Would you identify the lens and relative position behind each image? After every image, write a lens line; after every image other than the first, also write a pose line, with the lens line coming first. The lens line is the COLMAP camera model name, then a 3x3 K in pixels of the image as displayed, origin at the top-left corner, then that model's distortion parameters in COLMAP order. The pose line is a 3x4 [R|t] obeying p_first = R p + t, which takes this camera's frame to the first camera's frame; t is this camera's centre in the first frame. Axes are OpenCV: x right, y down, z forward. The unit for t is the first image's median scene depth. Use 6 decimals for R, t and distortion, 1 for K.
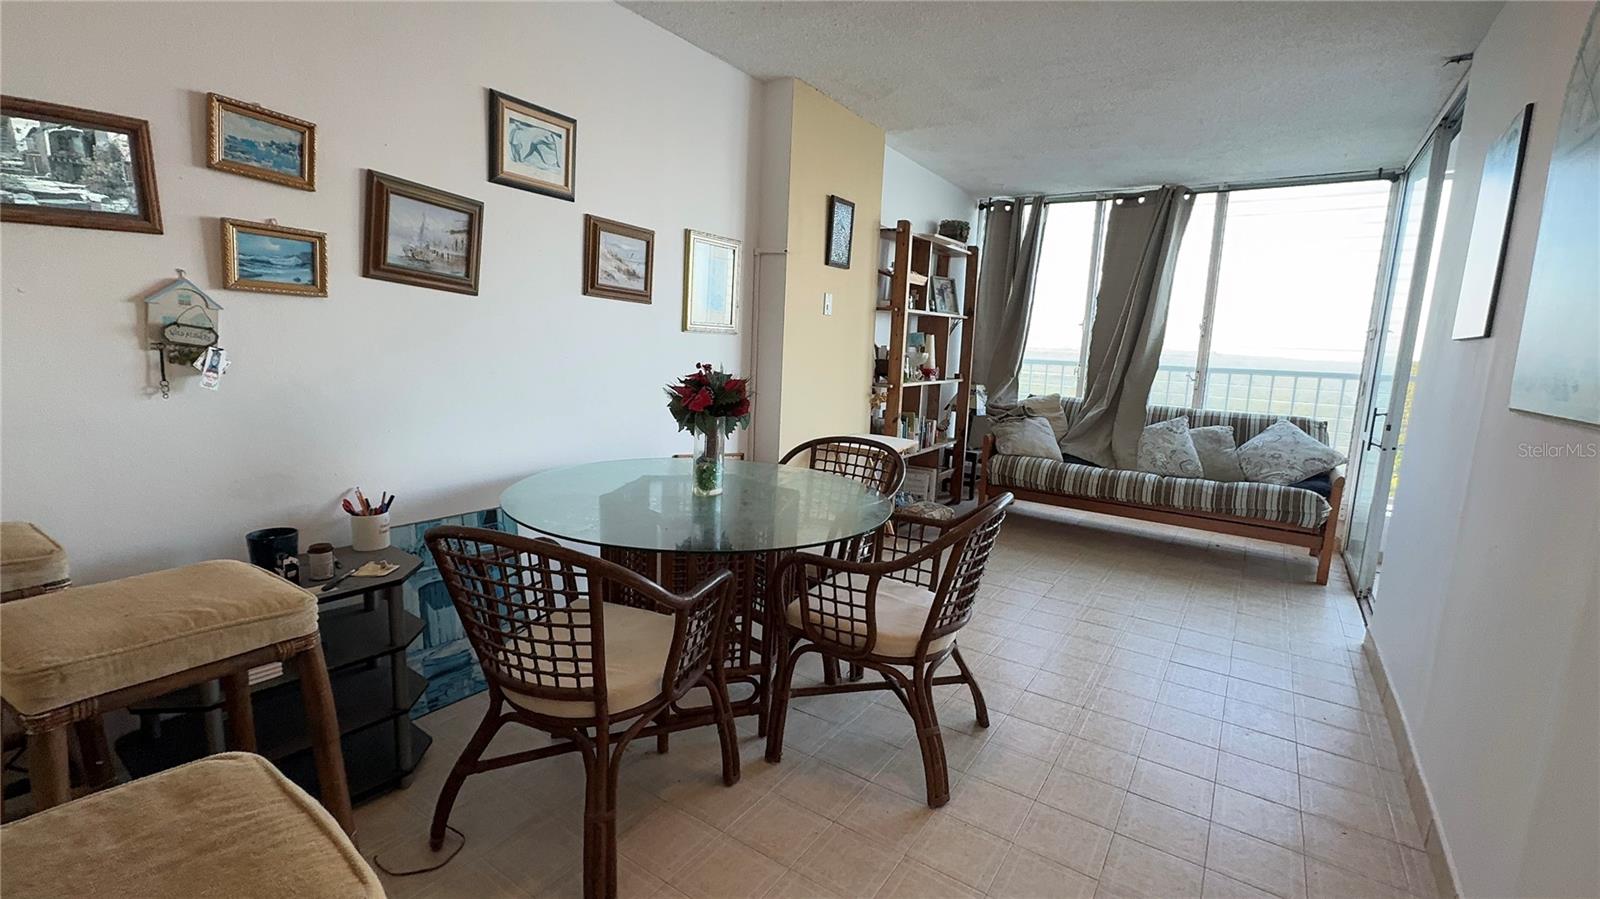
lens RADIAL K [[687.1, 0, 802.0], [0, 687.1, 442.3], [0, 0, 1]] dist [-0.004718, 0.016539]
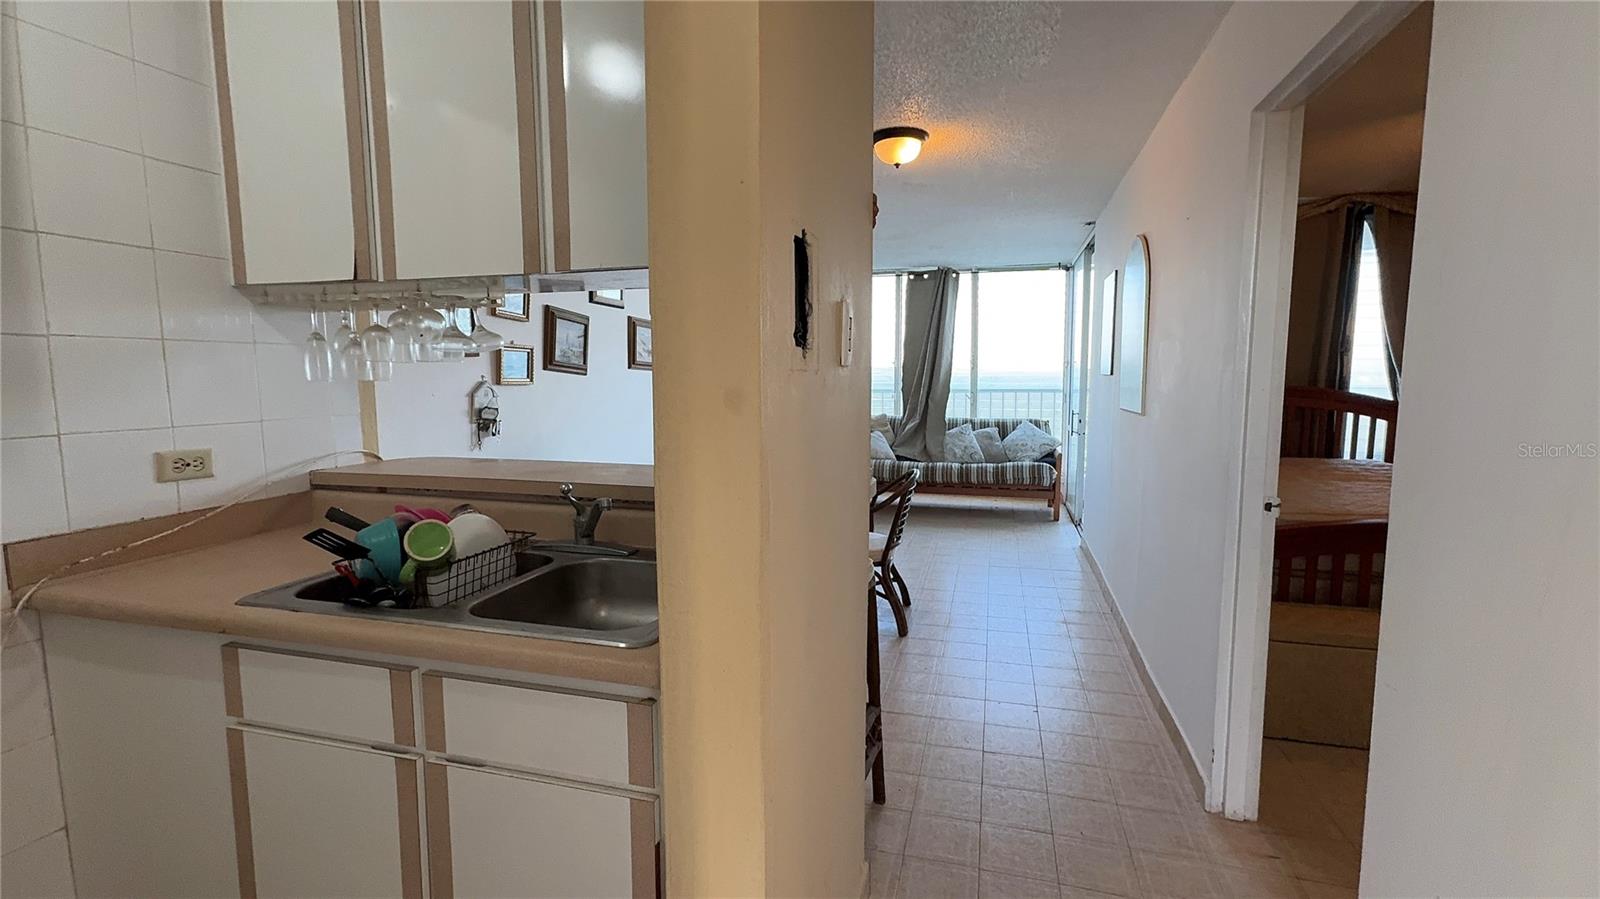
lens RADIAL K [[687.1, 0, 802.0], [0, 687.1, 442.3], [0, 0, 1]] dist [-0.004718, 0.016539]
pose [[0.947460, -0.077118, 0.310438, -0.261778], [0.089613, 0.995633, -0.026168, 0.010227], [-0.307064, 0.052613, 0.950233, -0.313780]]
